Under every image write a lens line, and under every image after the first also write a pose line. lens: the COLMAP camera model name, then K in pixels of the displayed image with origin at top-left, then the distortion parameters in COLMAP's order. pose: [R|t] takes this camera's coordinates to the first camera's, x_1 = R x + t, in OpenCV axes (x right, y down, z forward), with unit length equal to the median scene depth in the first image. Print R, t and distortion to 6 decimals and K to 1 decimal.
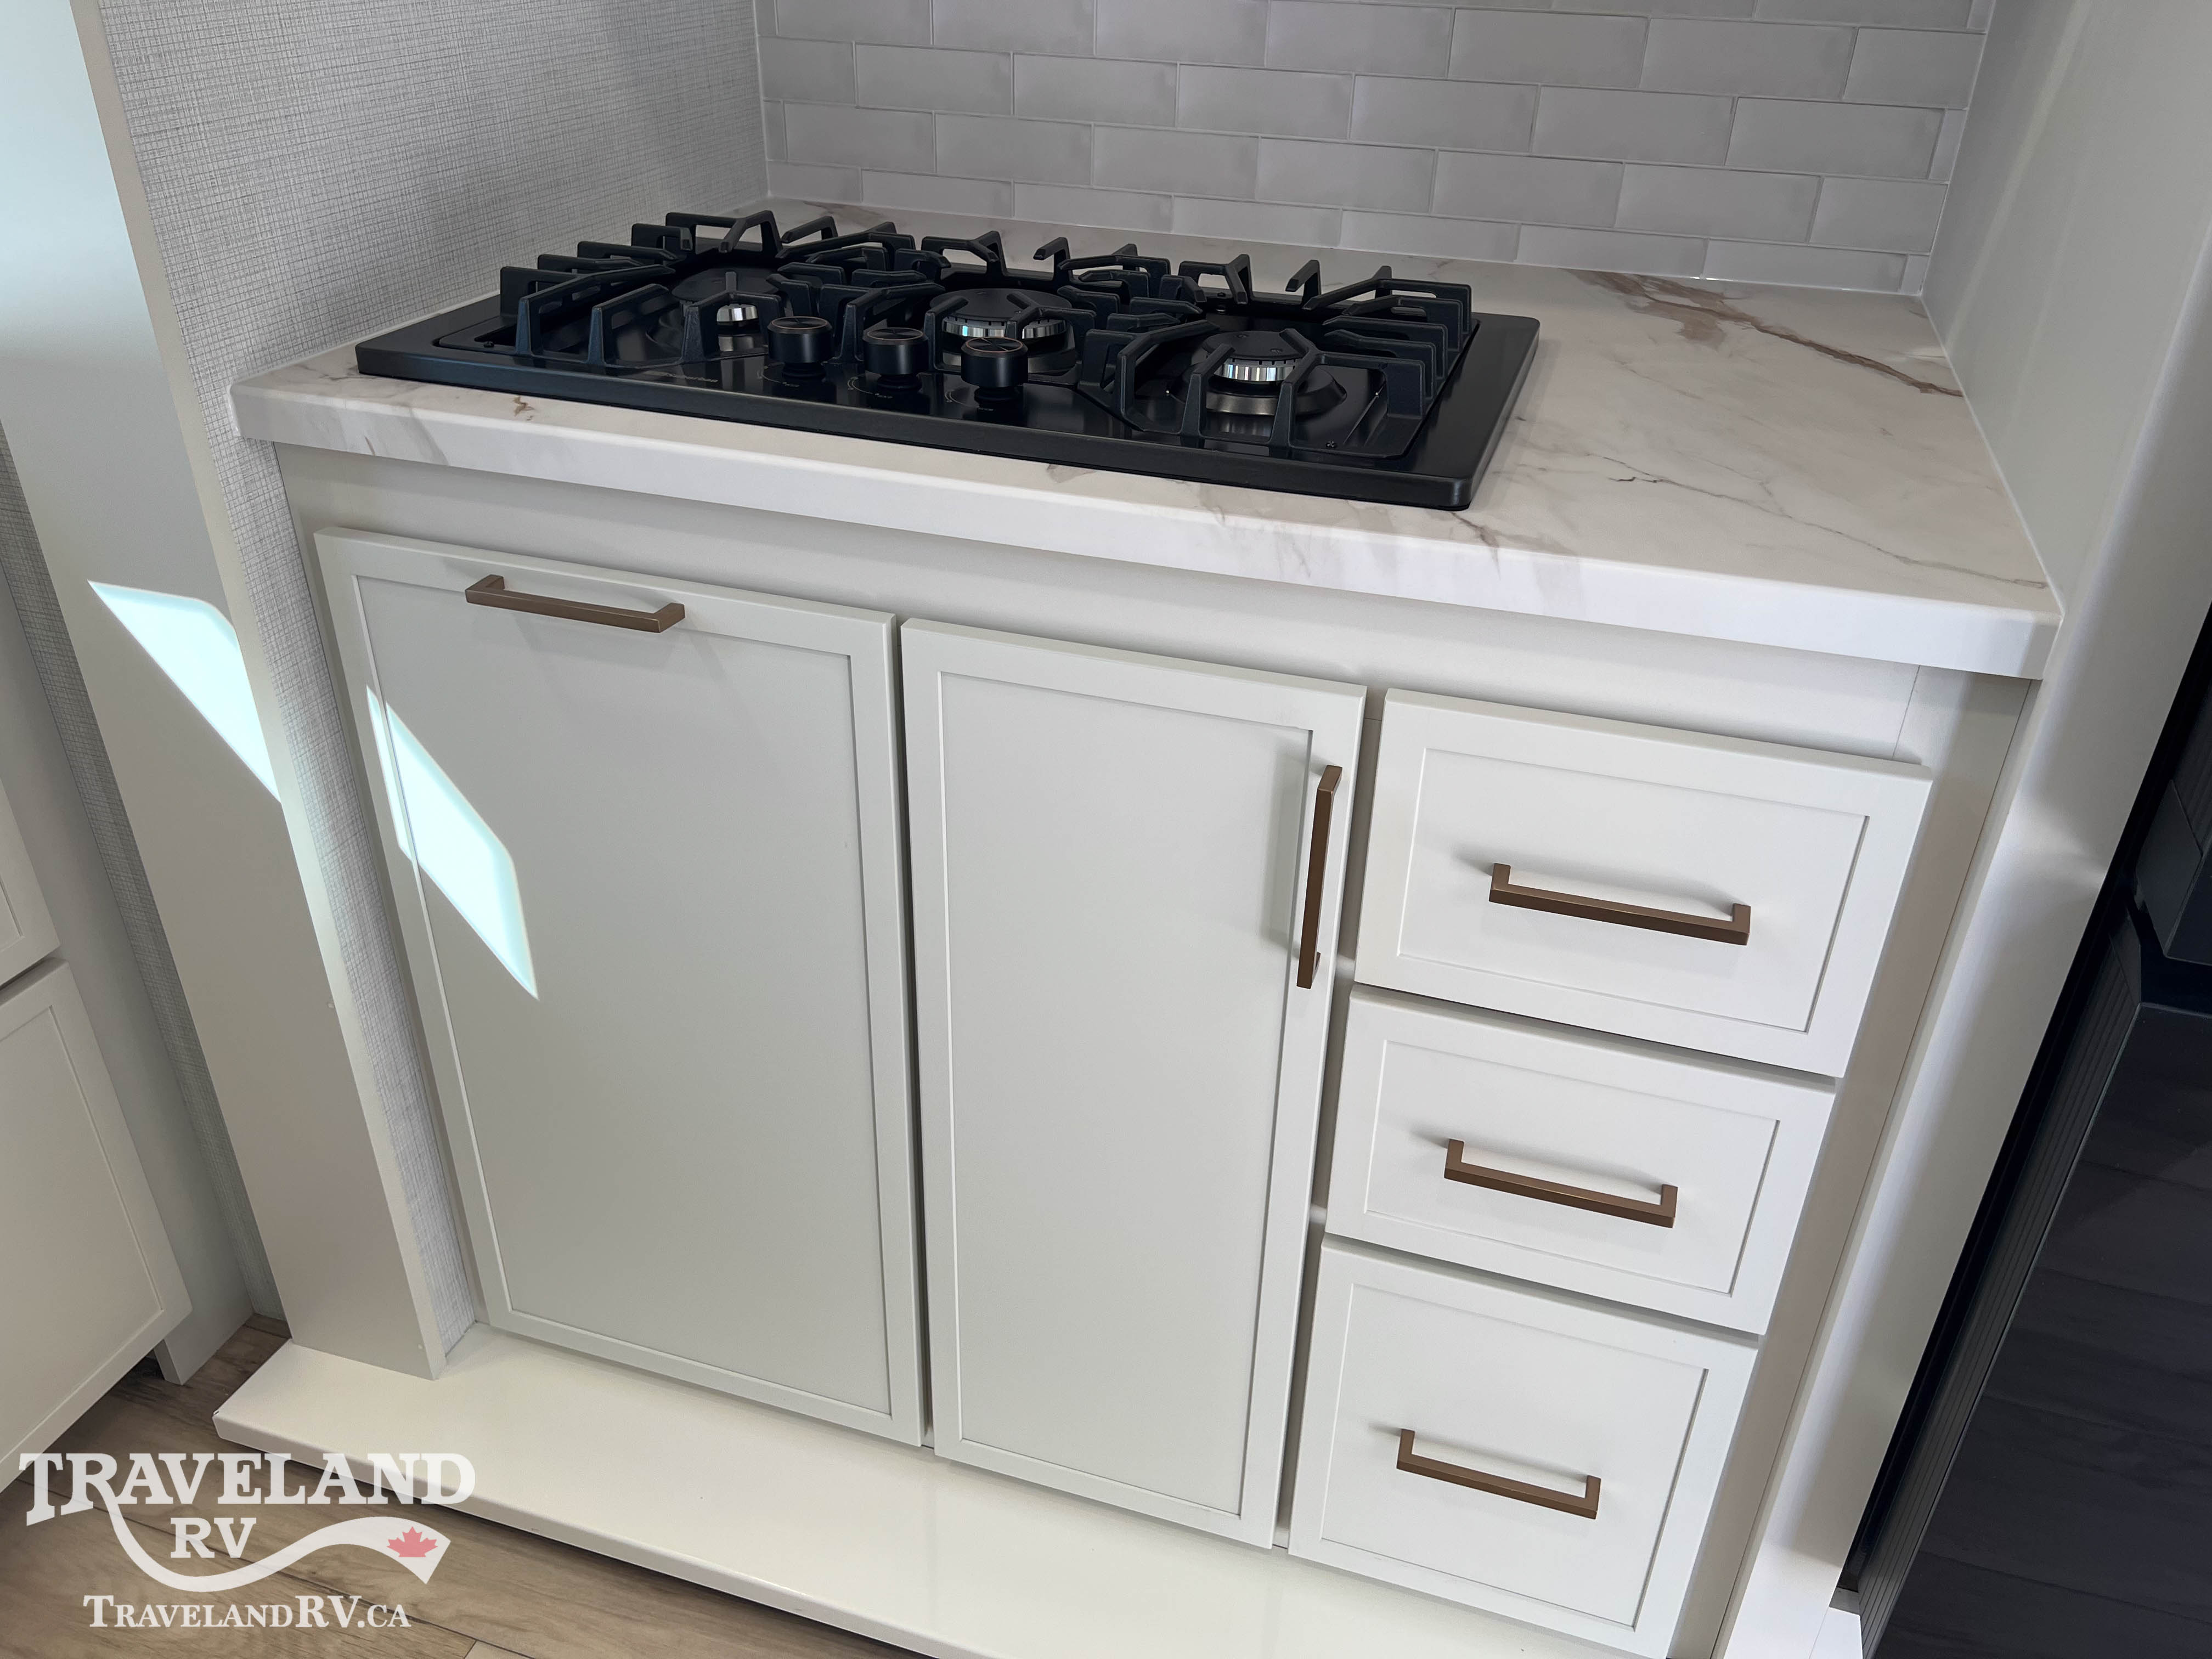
lens RADIAL K [[1657.9, 0, 1106.6], [0, 1657.9, 829.1], [0, 0, 1]] dist [0.058986, -0.067705]
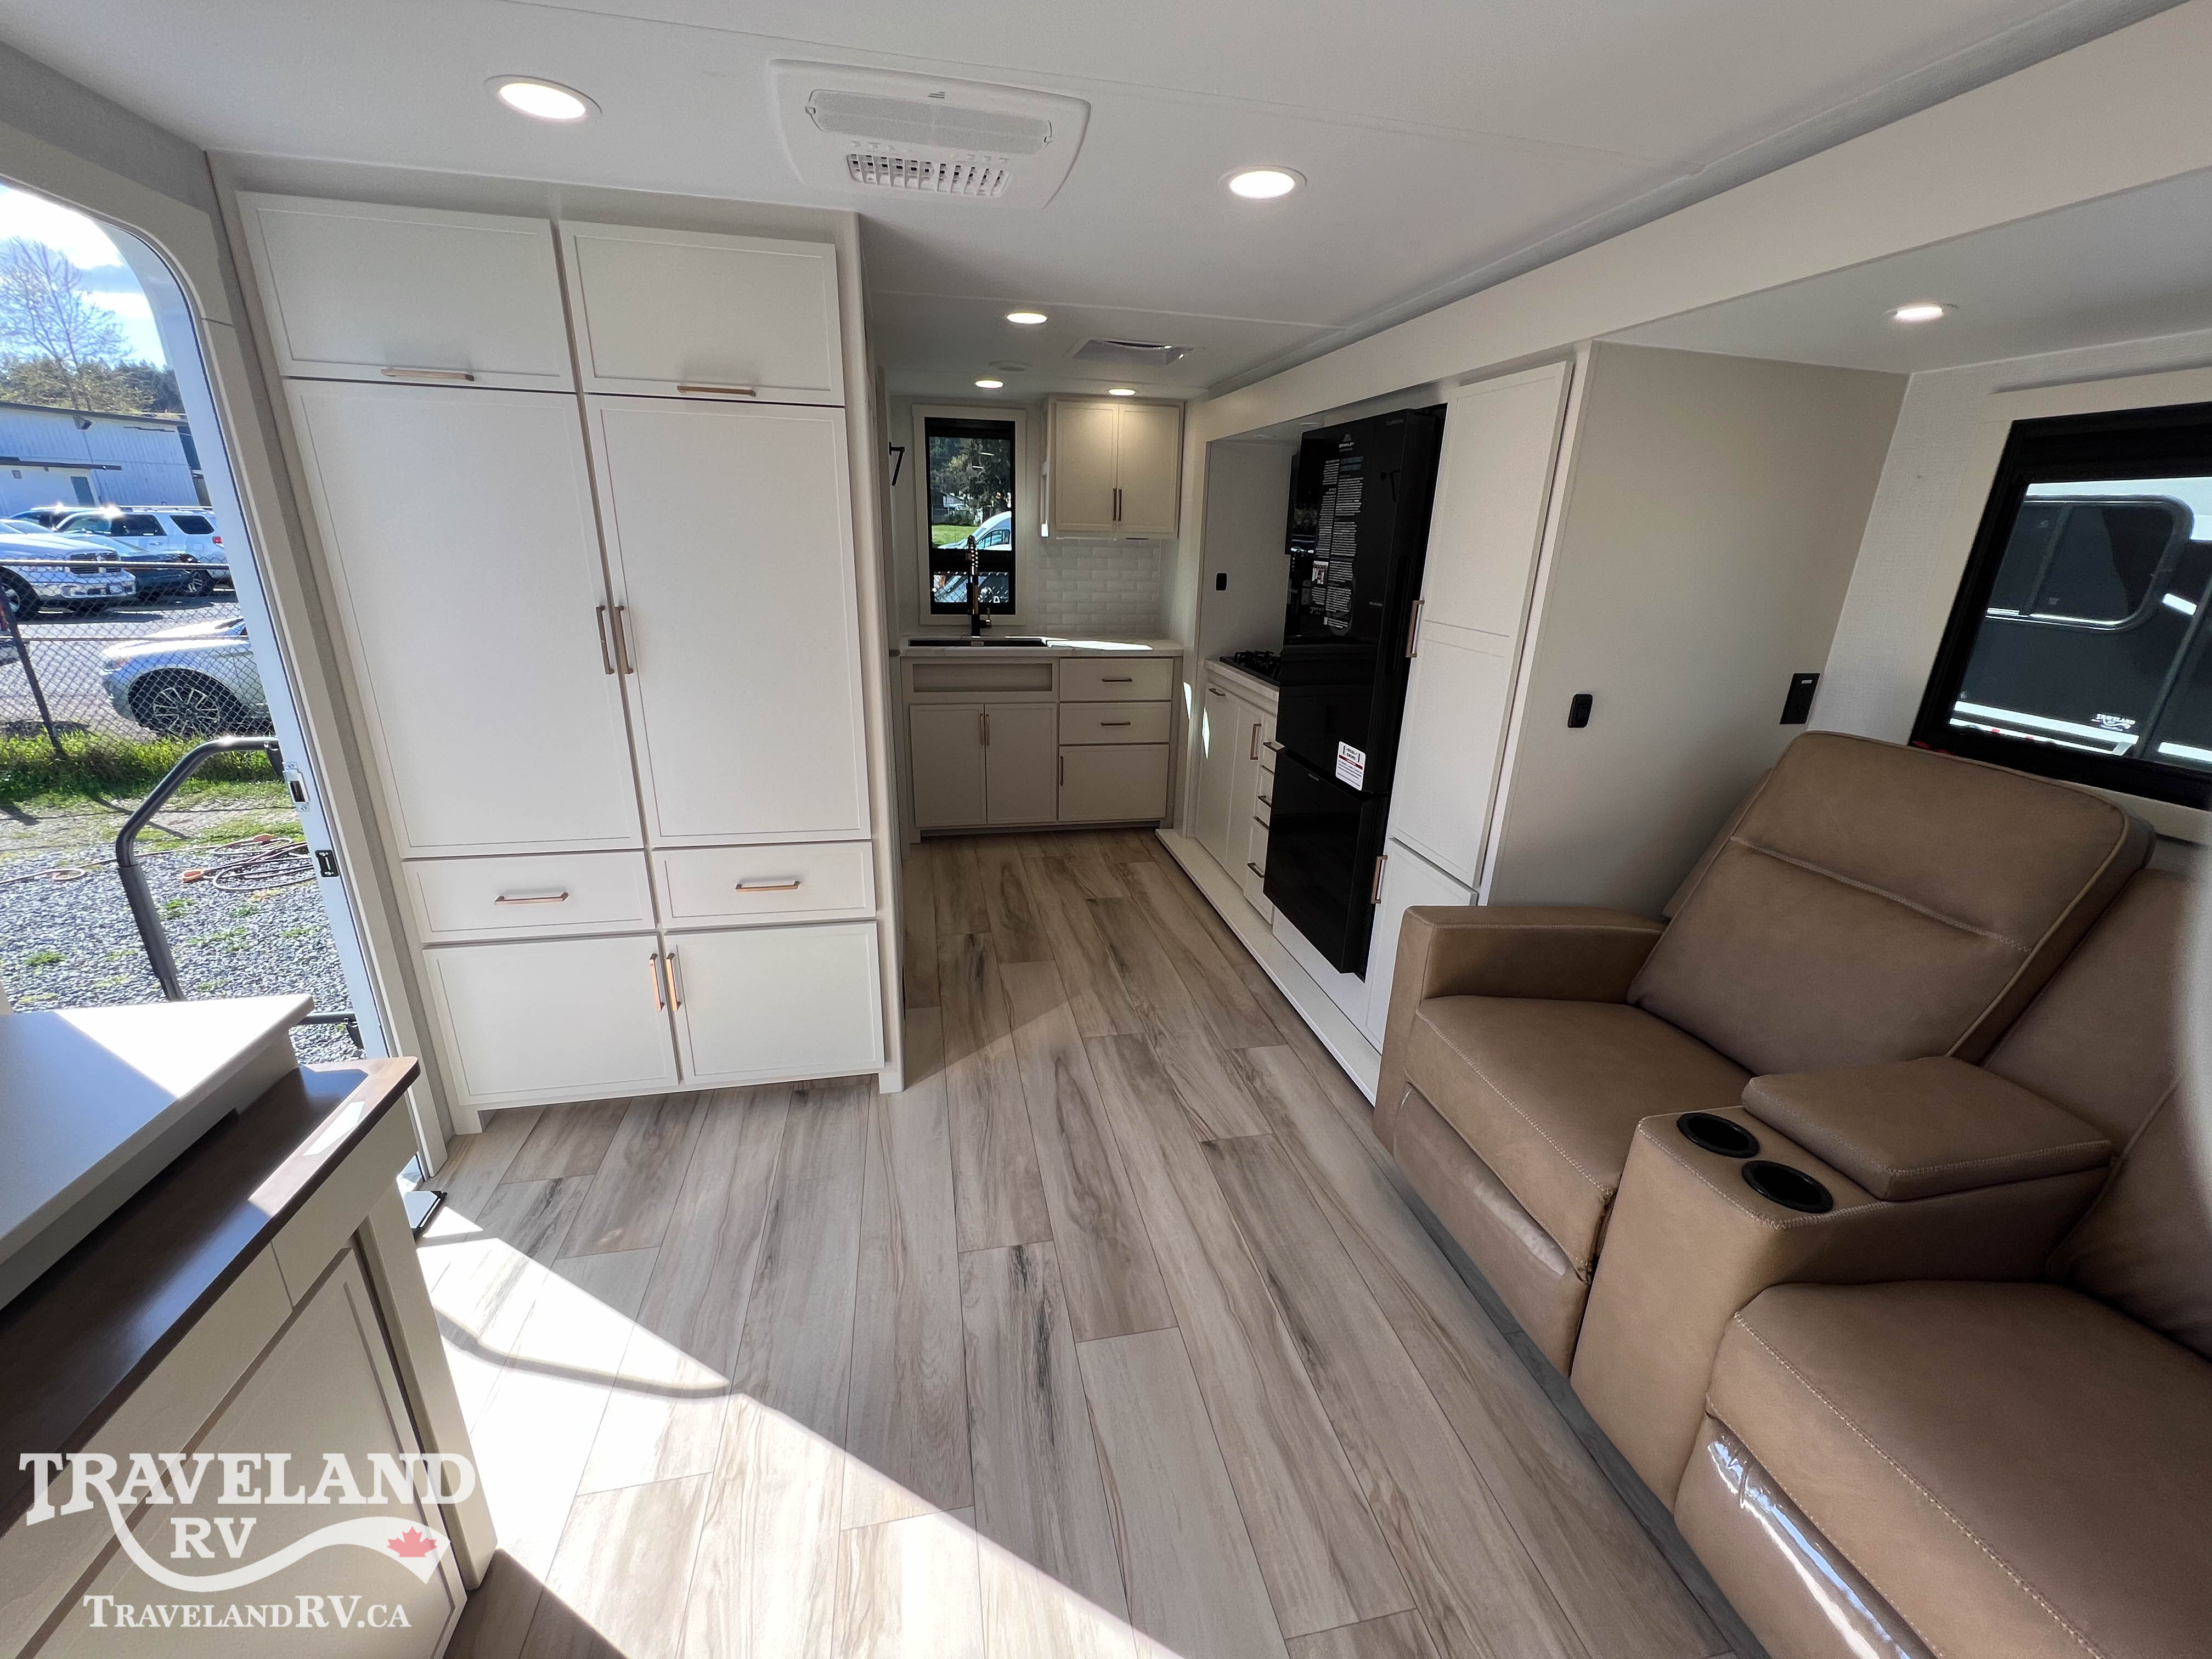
lens RADIAL K [[887.2, 0, 1105.5], [0, 887.2, 833.6], [0, 0, 1]] dist [0.000195, -0.000116]
pose [[0.488221, 0.276336, -0.827816, 2.495911], [-0.462360, 0.886389, 0.023203, 0.477853], [0.740178, 0.371421, 0.560520, -1.090518]]
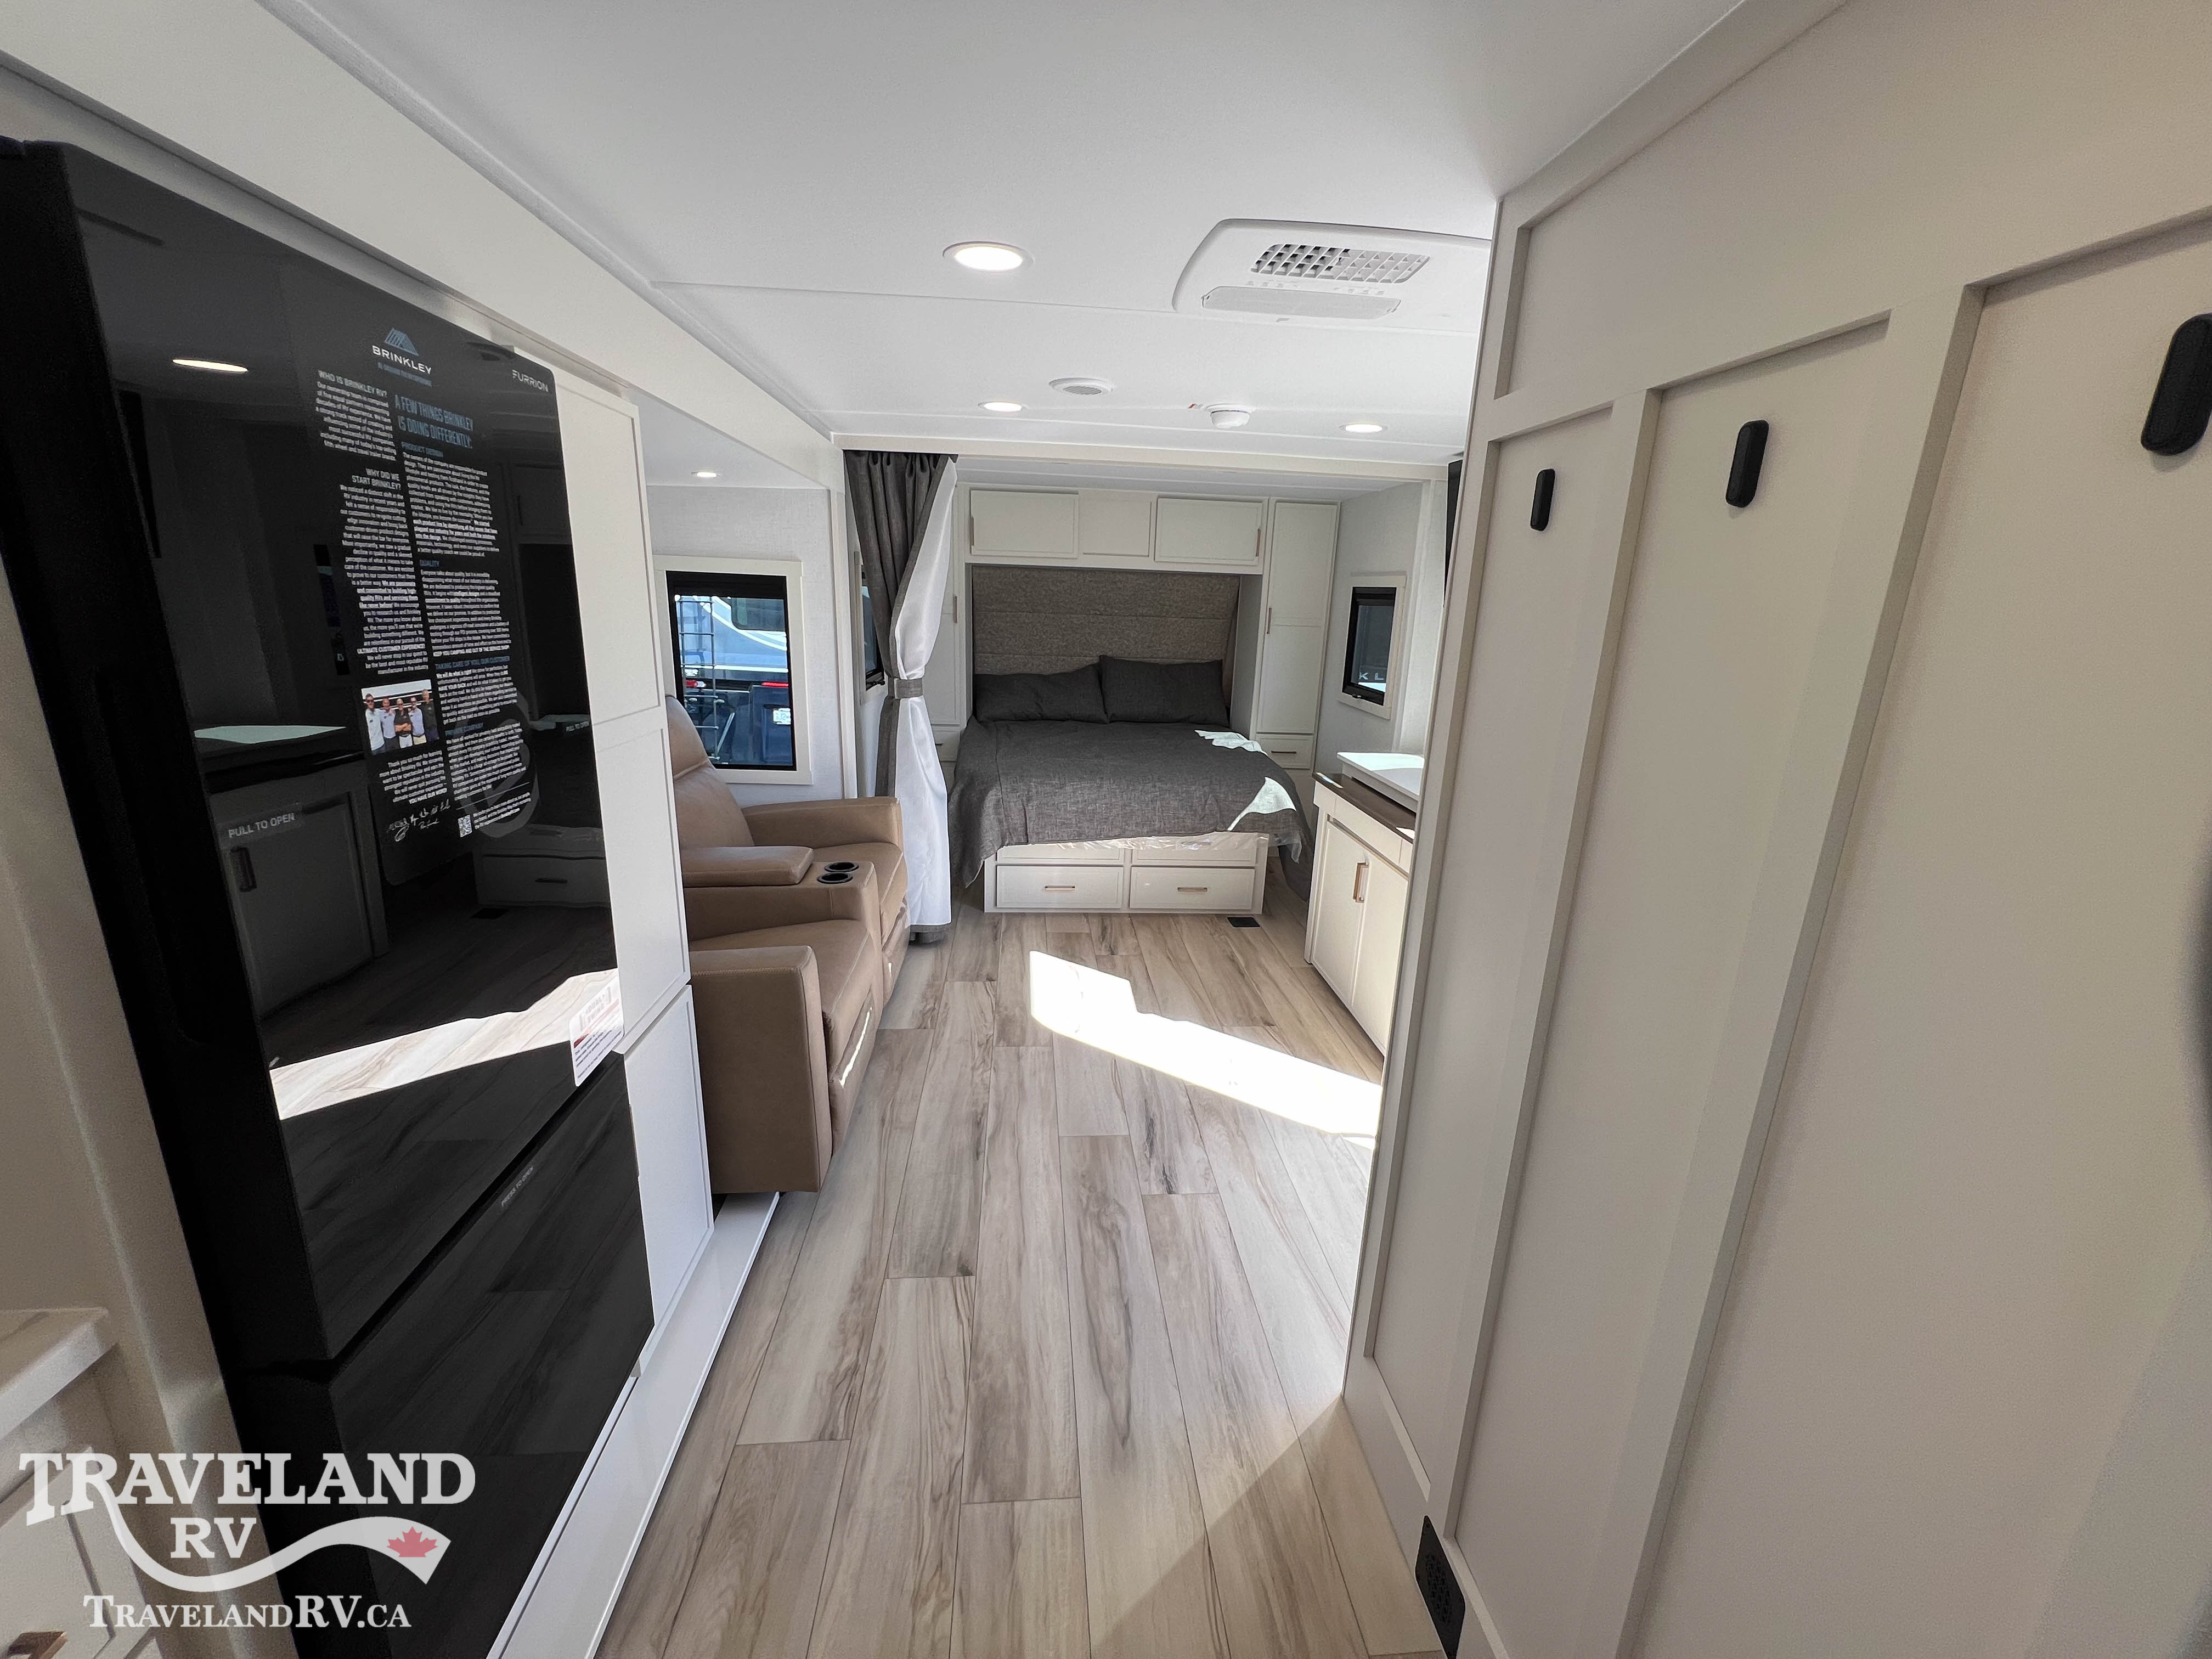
lens RADIAL K [[887.2, 0, 1113.0], [0, 887.2, 825.7], [0, 0, 1]] dist [0.000195, -0.000116]
pose [[-0.387140, -0.265843, 0.882865, -0.348668], [0.431324, 0.794081, 0.428246, -0.334667], [-0.814913, 0.546592, -0.192756, 0.084265]]
